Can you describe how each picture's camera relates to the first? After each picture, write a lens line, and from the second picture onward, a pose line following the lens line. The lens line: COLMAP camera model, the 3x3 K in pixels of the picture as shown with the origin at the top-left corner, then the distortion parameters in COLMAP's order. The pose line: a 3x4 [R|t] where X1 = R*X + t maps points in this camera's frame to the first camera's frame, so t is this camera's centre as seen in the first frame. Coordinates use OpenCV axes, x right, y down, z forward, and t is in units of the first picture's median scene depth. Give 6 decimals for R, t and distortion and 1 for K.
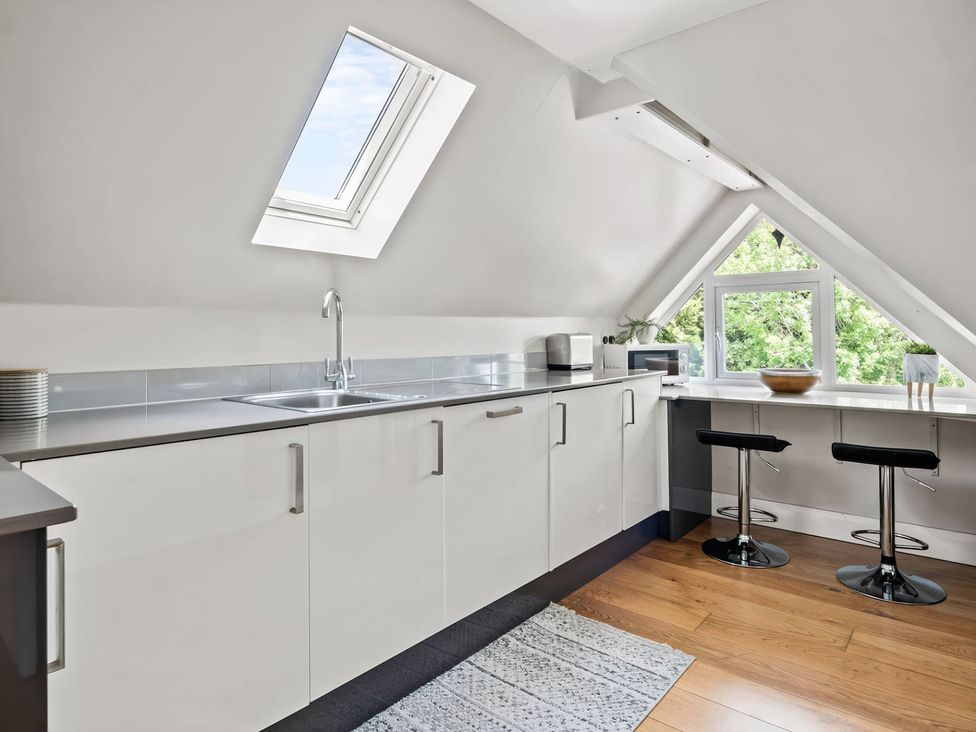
lens RADIAL K [[579.1, 0, 485.8], [0, 579.1, 343.7], [0, 0, 1]] dist [-0.014821, -0.001740]
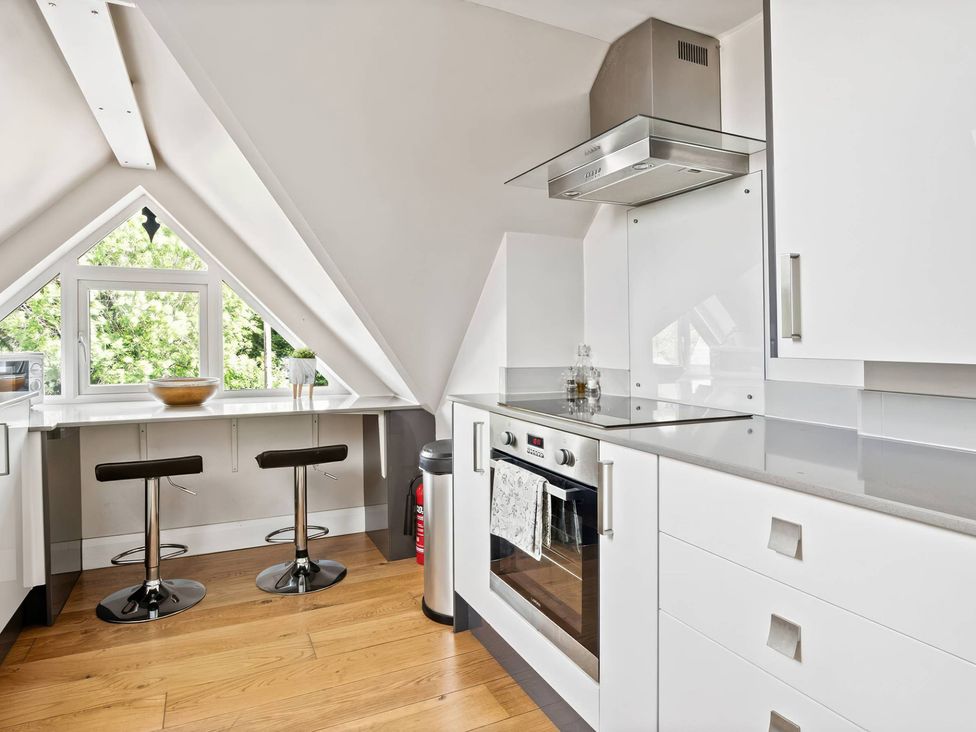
lens RADIAL K [[579.1, 0, 484.7], [0, 579.1, 346.7], [0, 0, 1]] dist [-0.014821, -0.001740]
pose [[0.414980, -0.007875, 0.909796, -0.108558], [0.012229, 0.999920, 0.003077, -0.003112], [-0.909748, 0.009849, 0.415043, 0.214406]]
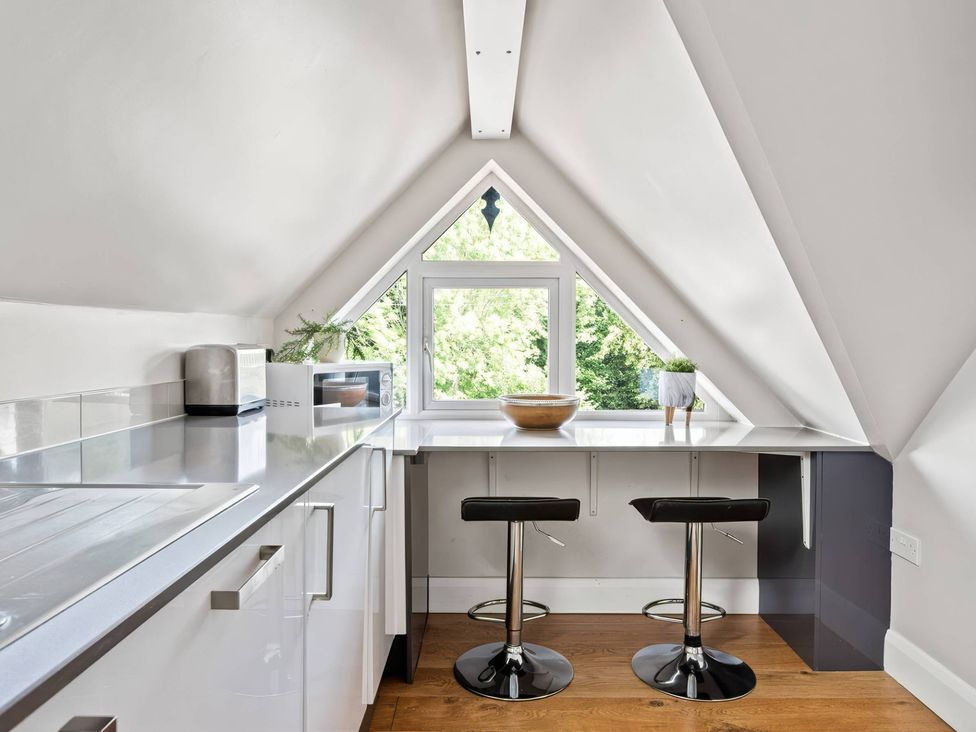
lens RADIAL K [[678.8, 0, 486.7], [0, 678.8, 366.3], [0, 0, 1]] dist [-0.008602, 0.005176]
pose [[0.766411, -0.015880, 0.642154, -0.080712], [0.005849, 0.999825, 0.017745, -0.008852], [-0.642324, -0.009844, 0.766370, 0.419031]]
